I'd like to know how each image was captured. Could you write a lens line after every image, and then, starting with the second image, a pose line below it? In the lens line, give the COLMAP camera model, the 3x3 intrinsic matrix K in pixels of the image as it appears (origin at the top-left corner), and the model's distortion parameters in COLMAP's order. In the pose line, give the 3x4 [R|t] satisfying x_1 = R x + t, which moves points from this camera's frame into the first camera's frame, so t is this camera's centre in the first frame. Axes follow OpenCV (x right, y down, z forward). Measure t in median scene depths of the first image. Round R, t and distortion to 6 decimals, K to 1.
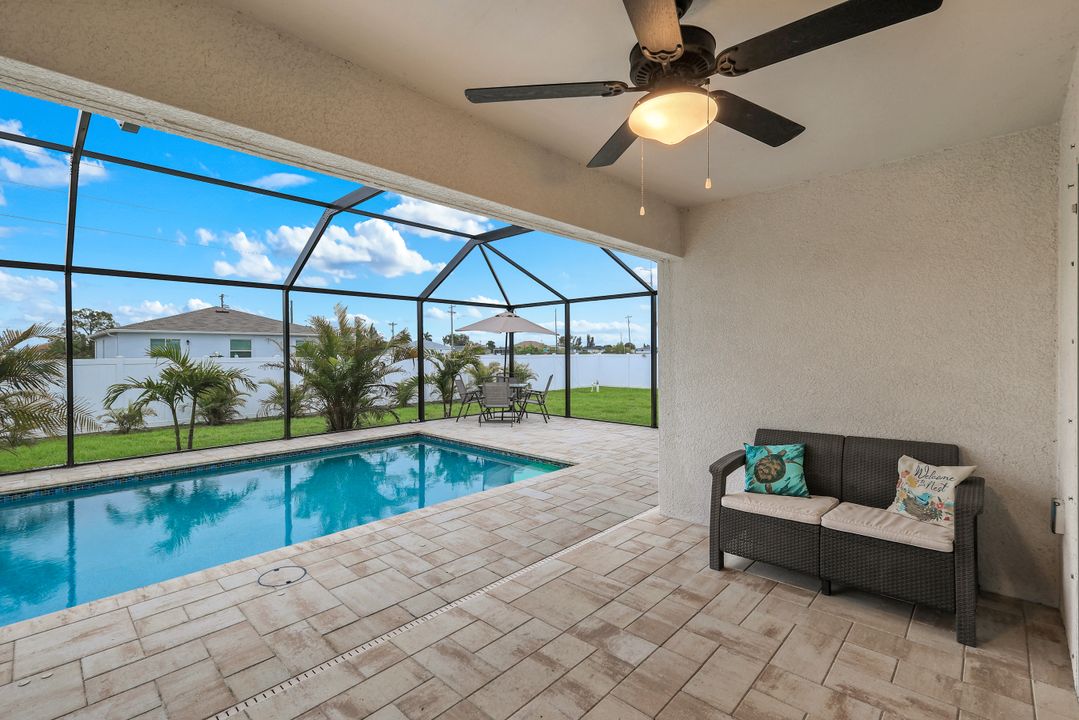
lens RADIAL K [[480.7, 0, 546.3], [0, 480.7, 363.2], [0, 0, 1]] dist [0.001451, -0.000113]
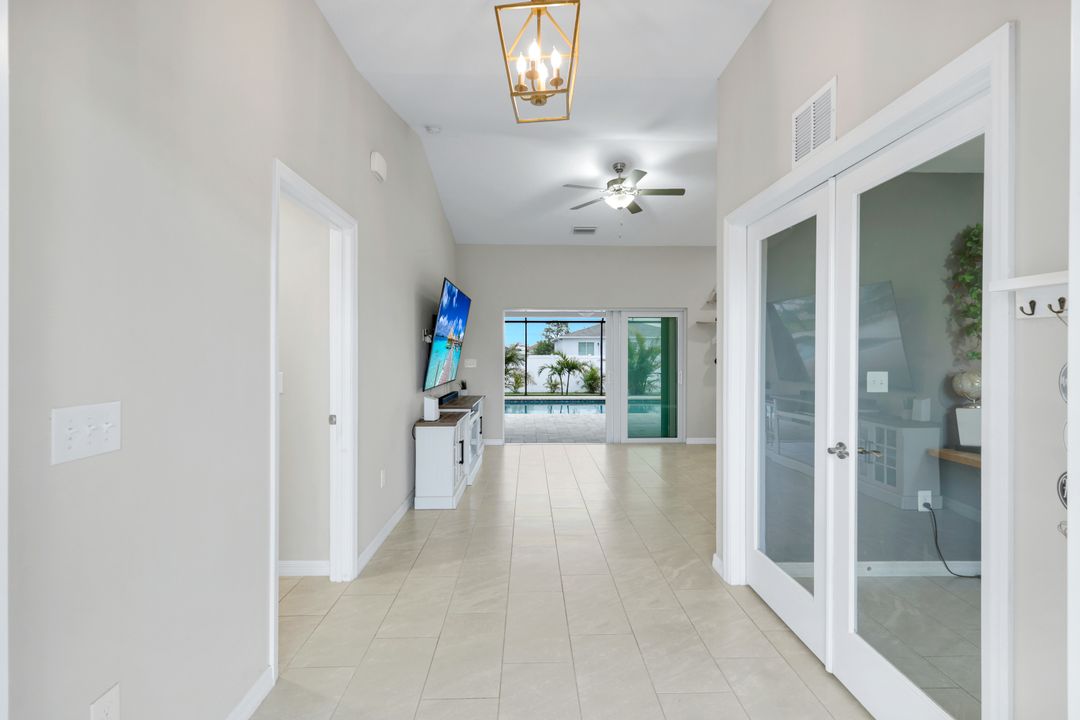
lens RADIAL K [[490.9, 0, 545.1], [0, 490.9, 361.9], [0, 0, 1]] dist [0.004893, -0.000302]
pose [[0.707932, 0.022127, -0.705934, 0.772814], [-0.021770, 0.999718, 0.009503, -0.000784], [0.705945, 0.008640, 0.708214, -0.653883]]
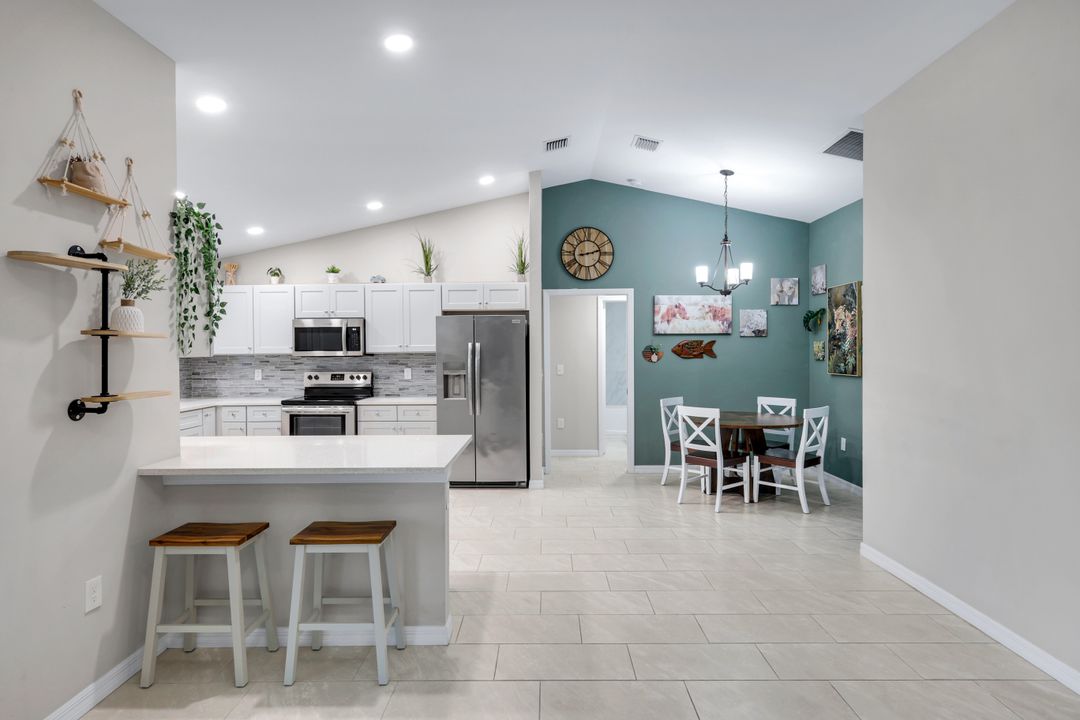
lens RADIAL K [[578.4, 0, 540.0], [0, 578.4, 354.9], [0, 0, 1]] dist [-0.000136, 0.000008]
pose [[0.735464, -0.006078, 0.677536, 0.307258], [0.019963, 0.999720, -0.012701, -0.020872], [-0.677269, 0.022867, 0.735380, -0.129297]]
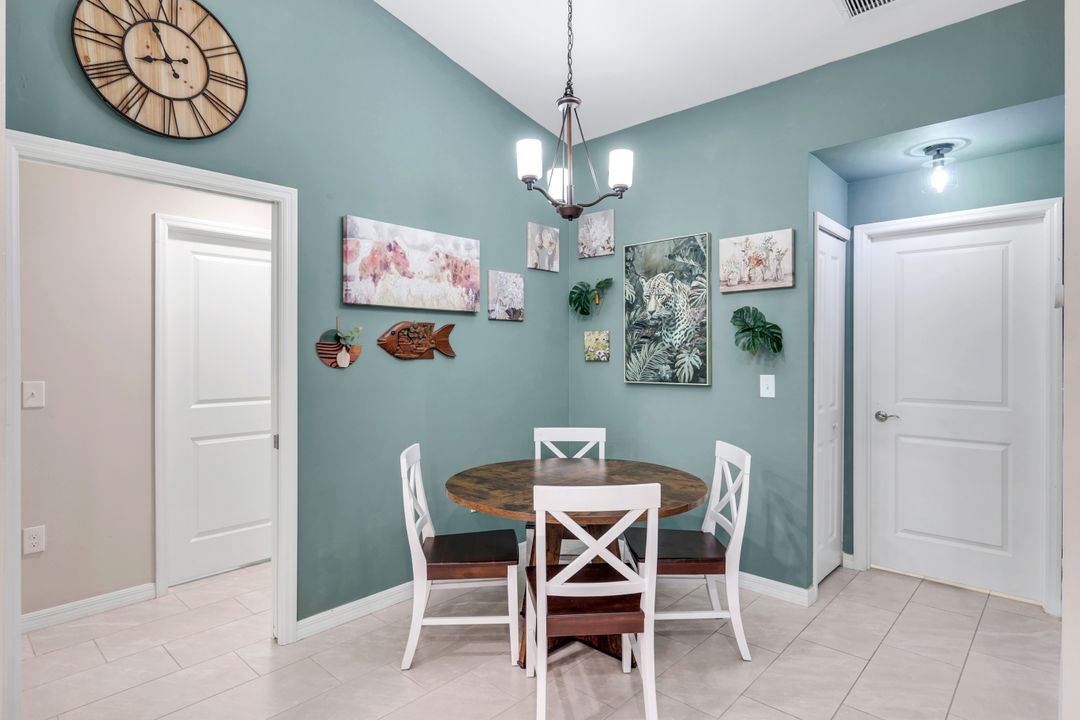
lens RADIAL K [[570.5, 0, 539.3], [0, 570.5, 349.0], [0, 0, 1]] dist [0.003399, -0.004536]
pose [[-0.008433, 0.008418, 0.999929, 0.656285], [0.026897, 0.999605, -0.008188, -0.024006], [-0.999603, 0.026826, -0.008656, 0.277514]]
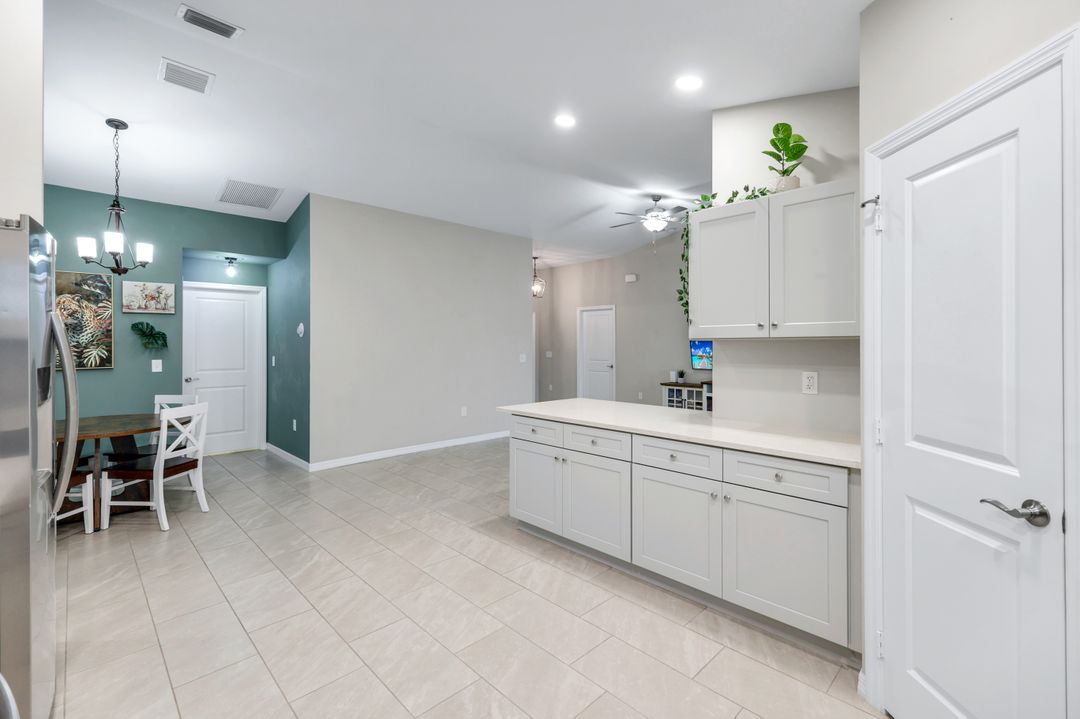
lens RADIAL K [[476.8, 0, 536.9], [0, 476.8, 343.8], [0, 0, 1]] dist [0.008738, -0.002731]
pose [[-0.998765, 0.006808, 0.049211, 0.523838], [0.008001, 0.999678, 0.024075, -0.037192], [-0.049031, 0.024439, -0.998498, 0.737773]]
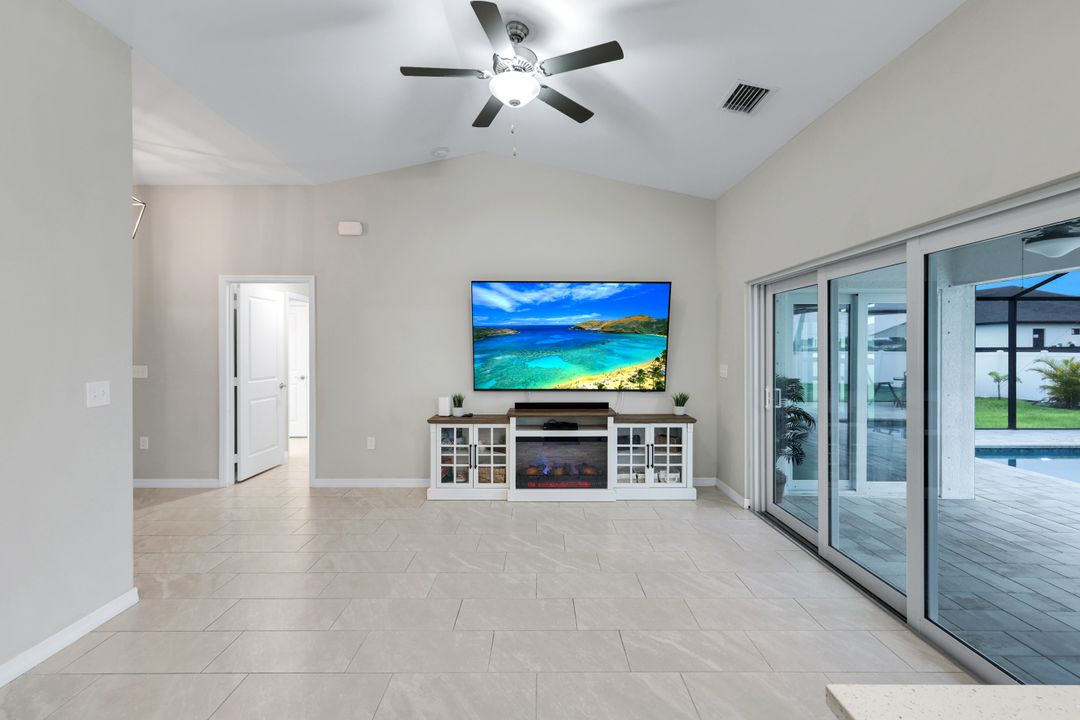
lens RADIAL K [[476.8, 0, 542.5], [0, 476.8, 349.4], [0, 0, 1]] dist [0.008738, -0.002731]
pose [[-0.724377, 0.007680, -0.689361, 0.605170], [-0.012632, 0.999622, 0.024410, -0.025546], [0.689289, 0.026390, -0.724006, 0.195552]]
